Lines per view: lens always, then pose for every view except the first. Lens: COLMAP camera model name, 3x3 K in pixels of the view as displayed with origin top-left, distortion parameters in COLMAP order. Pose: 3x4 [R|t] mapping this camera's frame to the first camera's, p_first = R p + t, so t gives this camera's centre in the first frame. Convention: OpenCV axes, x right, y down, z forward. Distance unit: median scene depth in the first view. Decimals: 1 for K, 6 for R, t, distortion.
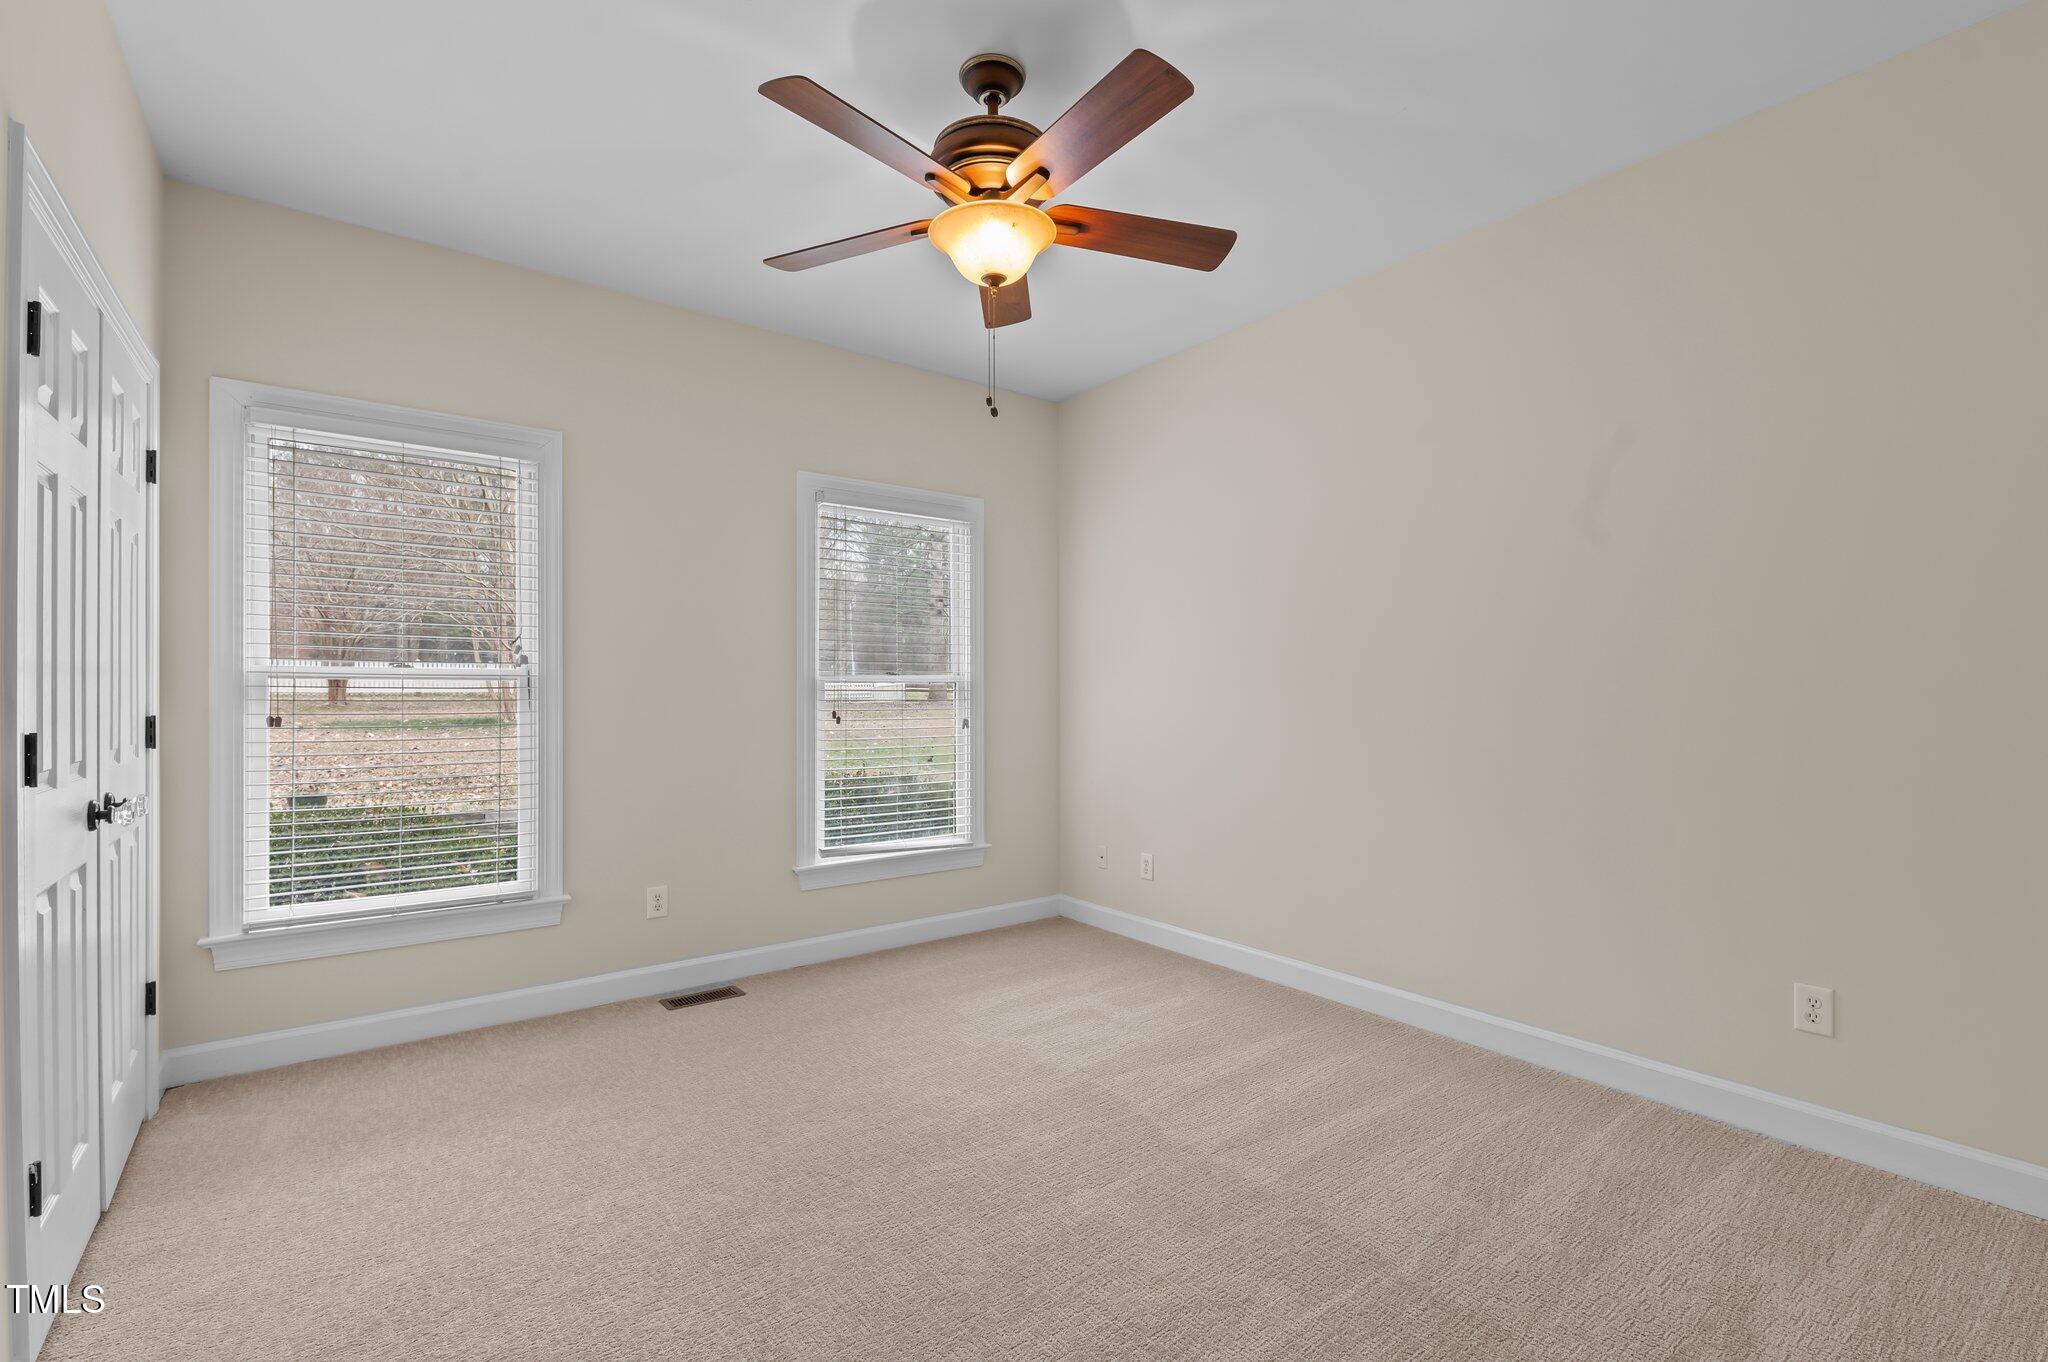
lens RADIAL K [[885.2, 0, 1016.3], [0, 885.2, 675.7], [0, 0, 1]] dist [0.000298, -0.007950]
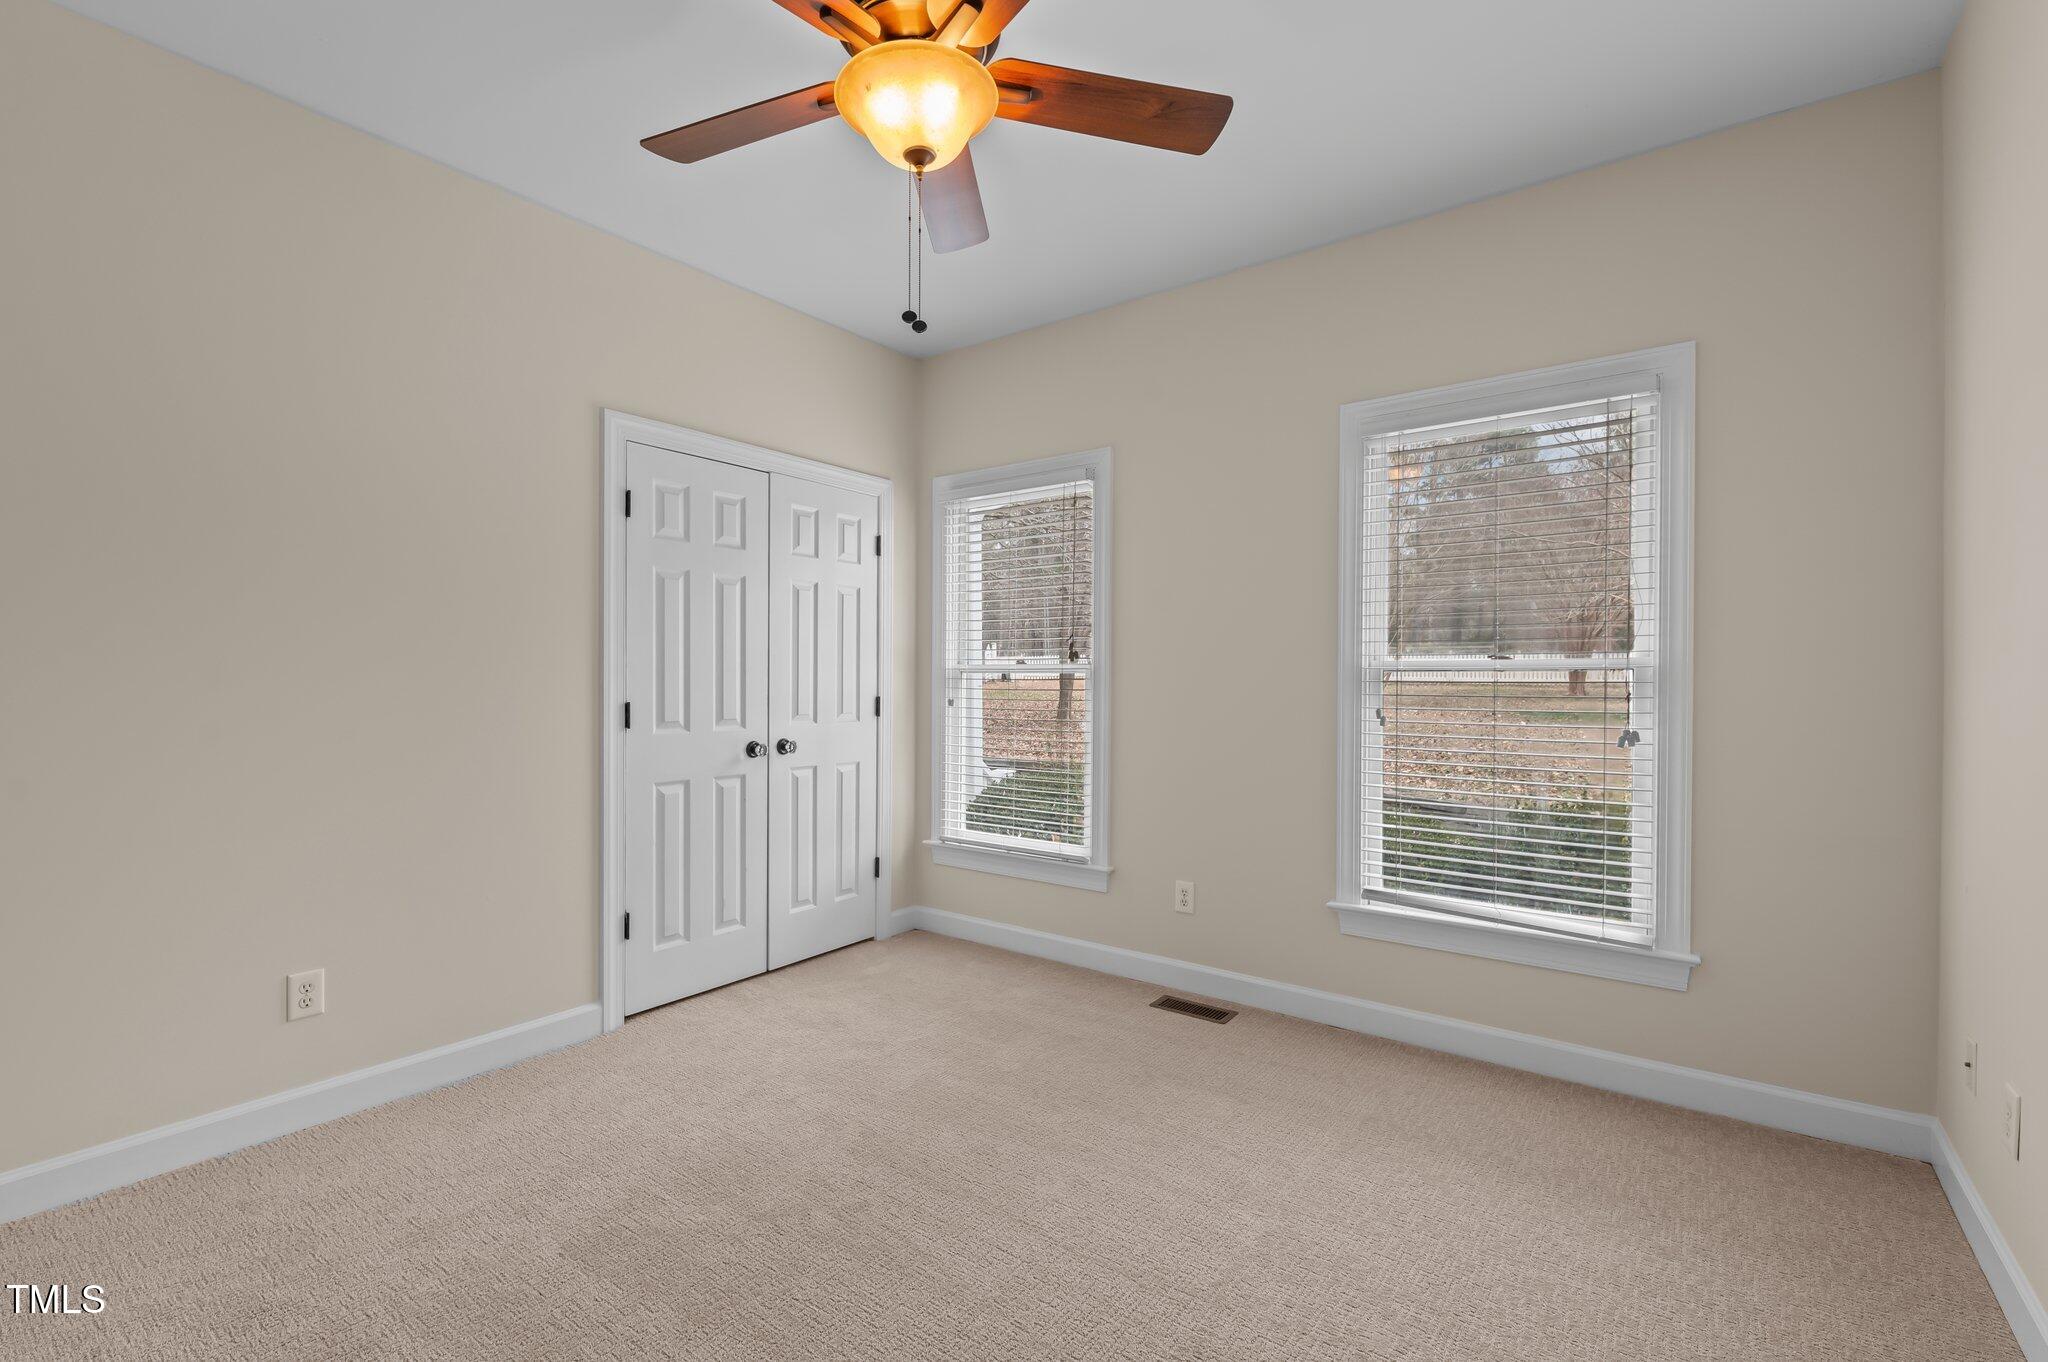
lens RADIAL K [[889.8, 0, 1022.4], [0, 889.8, 686.8], [0, 0, 1]] dist [0.001575, -0.000127]
pose [[0.275452, 0.004619, -0.961304, 0.490774], [0.017037, 0.999808, 0.009686, 0.009833], [0.961164, -0.019046, 0.275321, 0.558486]]
